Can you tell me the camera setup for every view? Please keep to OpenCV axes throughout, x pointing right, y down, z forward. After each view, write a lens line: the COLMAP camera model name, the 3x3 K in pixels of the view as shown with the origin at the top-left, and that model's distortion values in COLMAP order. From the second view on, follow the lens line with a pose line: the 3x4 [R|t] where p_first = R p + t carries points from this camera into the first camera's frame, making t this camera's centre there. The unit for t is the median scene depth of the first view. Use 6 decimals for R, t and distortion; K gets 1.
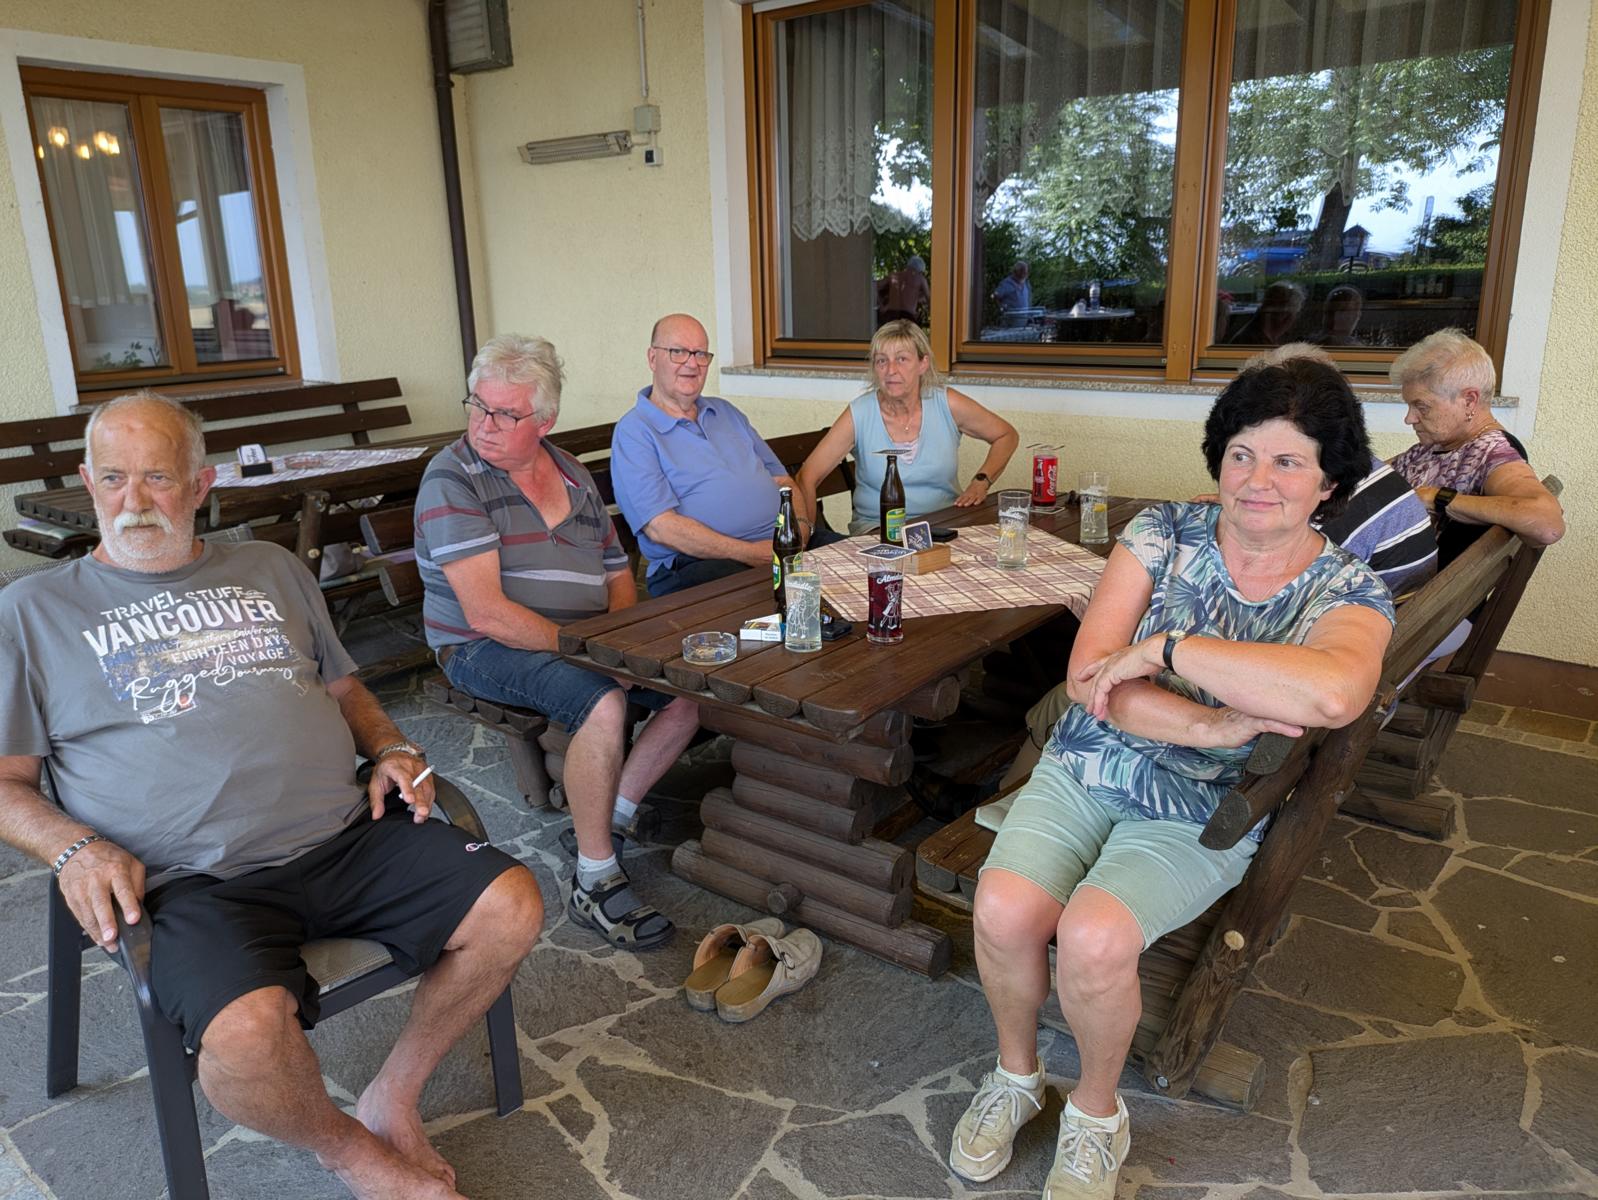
lens RADIAL K [[1195.4, 0, 785.5], [0, 1195.4, 597.7], [0, 0, 1]] dist [0.032934, -0.023029]
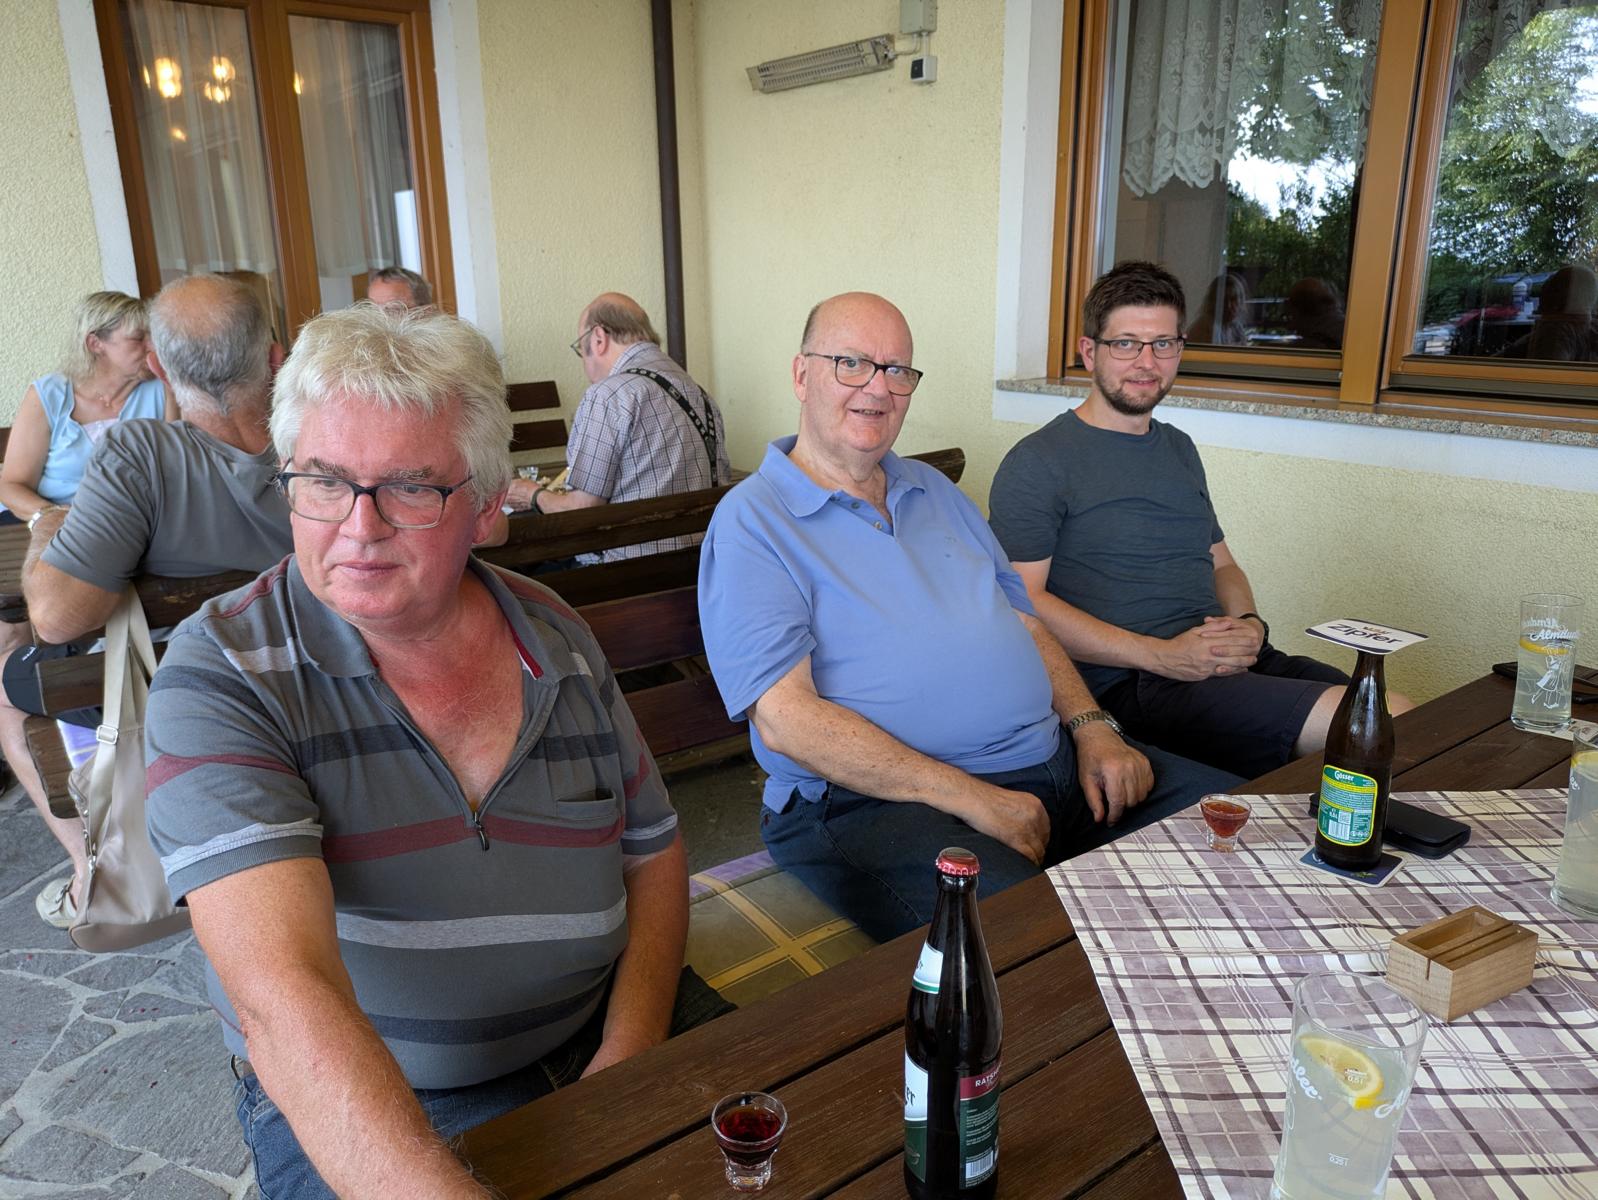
lens RADIAL K [[1195.4, 0, 810.1], [0, 1195.4, 608.3], [0, 0, 1]] dist [0.032934, -0.023029]
pose [[0.972455, 0.081280, -0.218459, 0.002418], [-0.078971, 0.996690, 0.019295, -0.067726], [0.219304, -0.001512, 0.975655, 0.310814]]
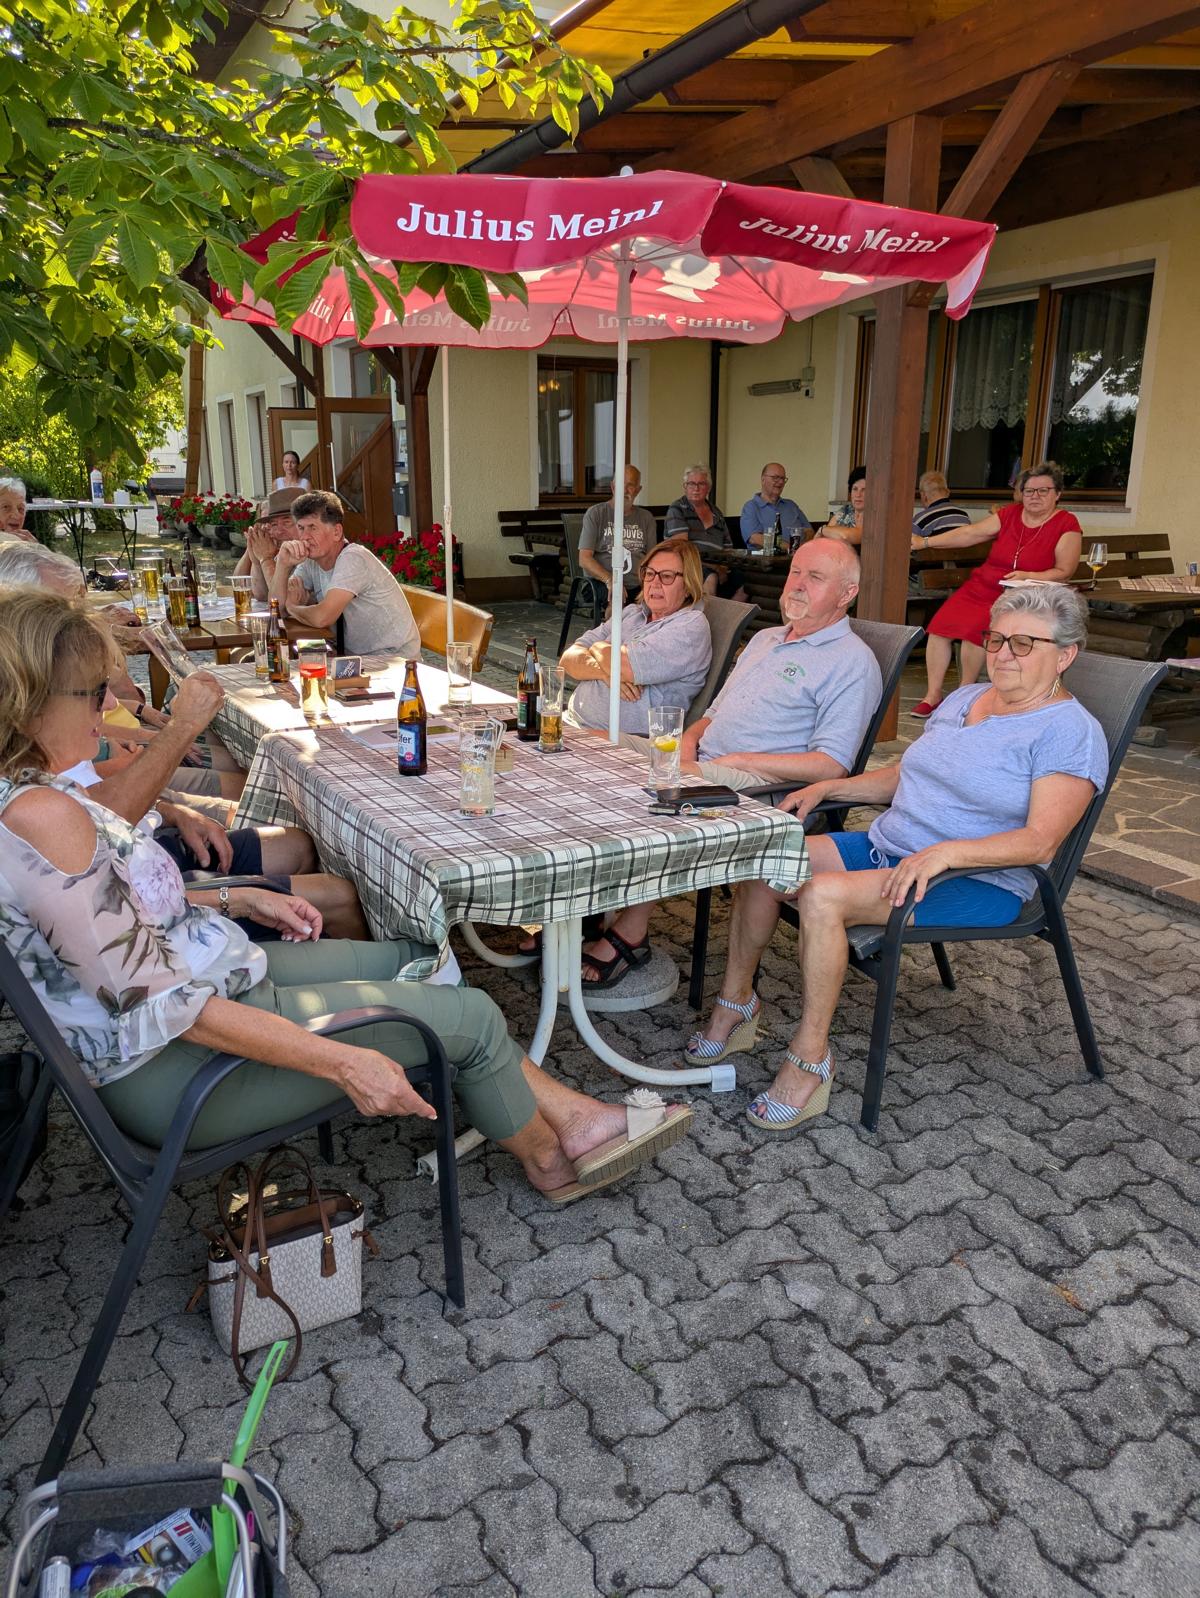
lens RADIAL K [[1195.4, 0, 598.0], [0, 1195.4, 802.1], [0, 0, 1]] dist [0.032934, -0.023029]
pose [[0.924389, 0.123237, -0.360996, 0.360265], [-0.121133, 0.992226, 0.028547, 0.283583], [0.361708, 0.017340, 0.932130, -0.945932]]
